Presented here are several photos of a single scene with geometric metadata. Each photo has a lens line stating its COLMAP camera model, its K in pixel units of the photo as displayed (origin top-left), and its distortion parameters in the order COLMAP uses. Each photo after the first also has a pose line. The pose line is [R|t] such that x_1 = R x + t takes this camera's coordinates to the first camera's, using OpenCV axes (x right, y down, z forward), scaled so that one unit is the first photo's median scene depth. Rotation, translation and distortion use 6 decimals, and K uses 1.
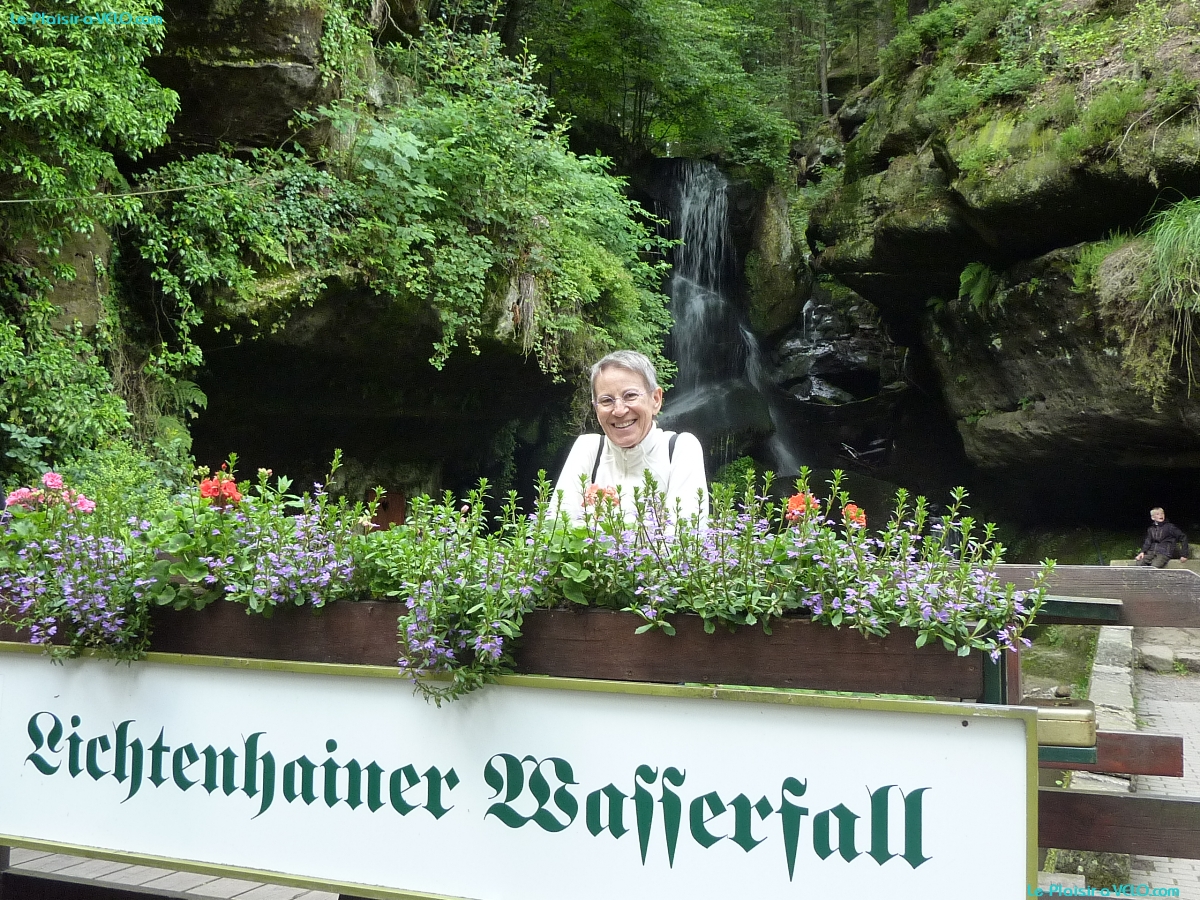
lens RADIAL K [[1322.5, 0, 600.0], [0, 1322.5, 450.0], [0, 0, 1]] dist [-0.015229, -0.015550]
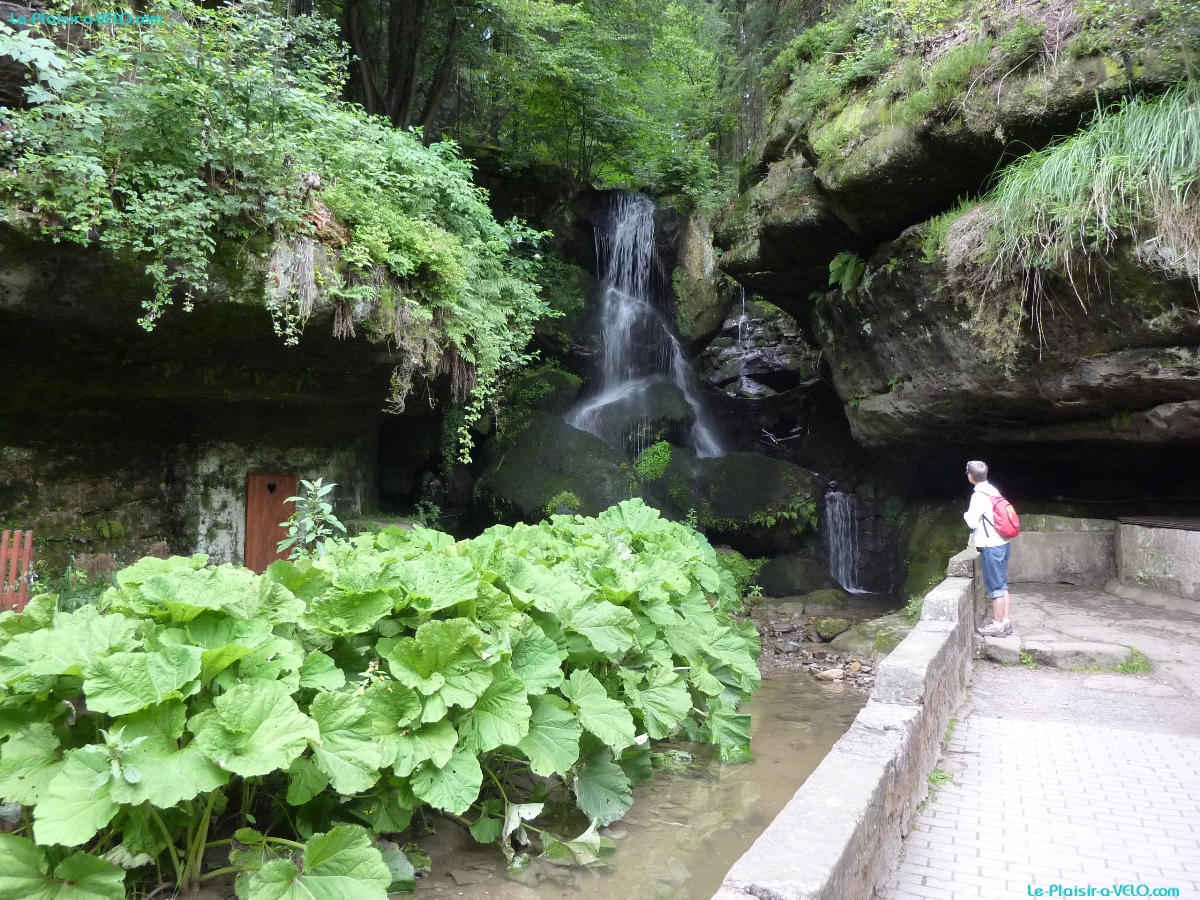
lens RADIAL K [[927.9, 0, 599.3], [0, 927.9, 445.7], [0, 0, 1]] dist [-0.018053, -0.007608]
pose [[0.998214, -0.014476, -0.057952, 0.133585], [0.014359, 0.999894, -0.002441, 0.013265], [0.057981, 0.001605, 0.998316, 0.254777]]
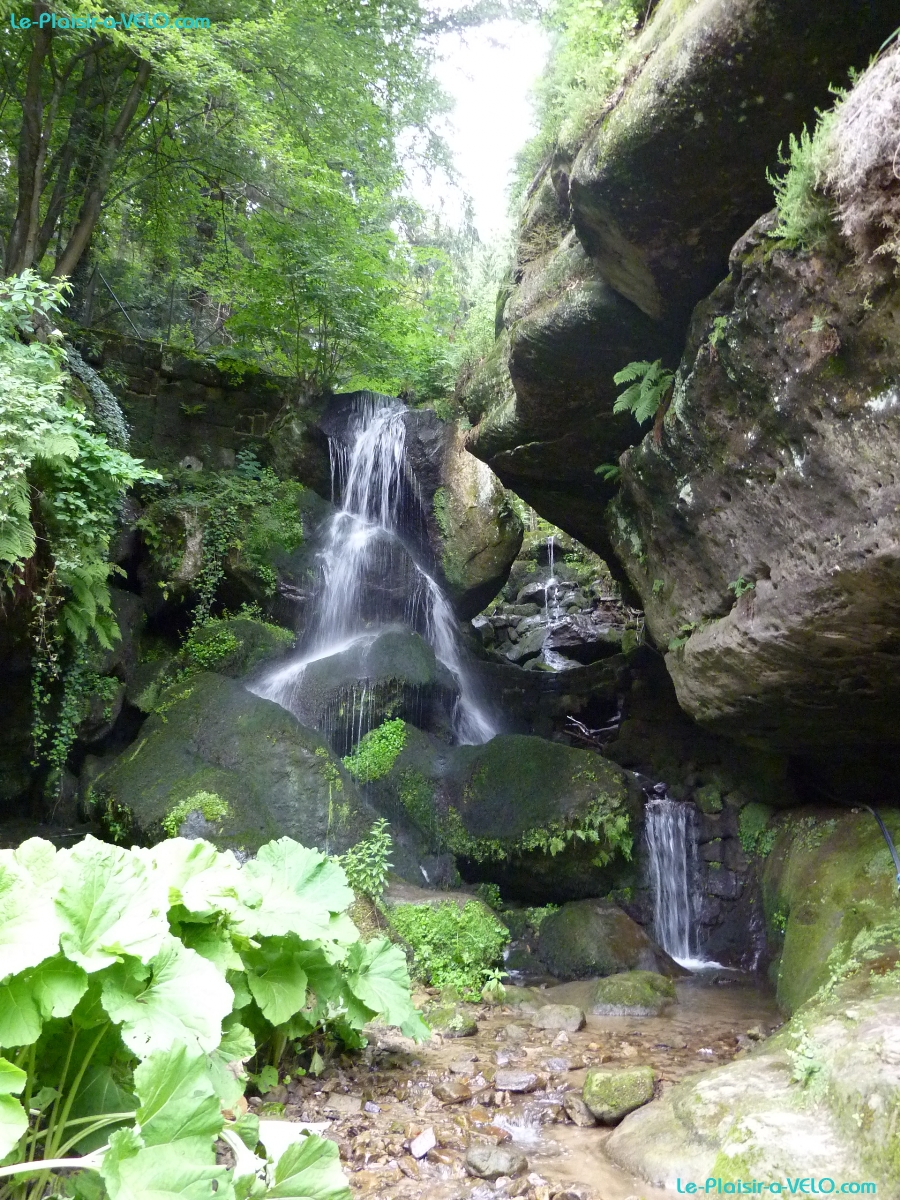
lens RADIAL K [[927.9, 0, 436.4], [0, 927.9, 598.8], [0, 0, 1]] dist [-0.018053, -0.007608]
pose [[0.996910, -0.024003, -0.074797, 0.229439], [0.009938, 0.983058, -0.183027, 0.045438], [0.077923, 0.181718, 0.980258, 0.616807]]
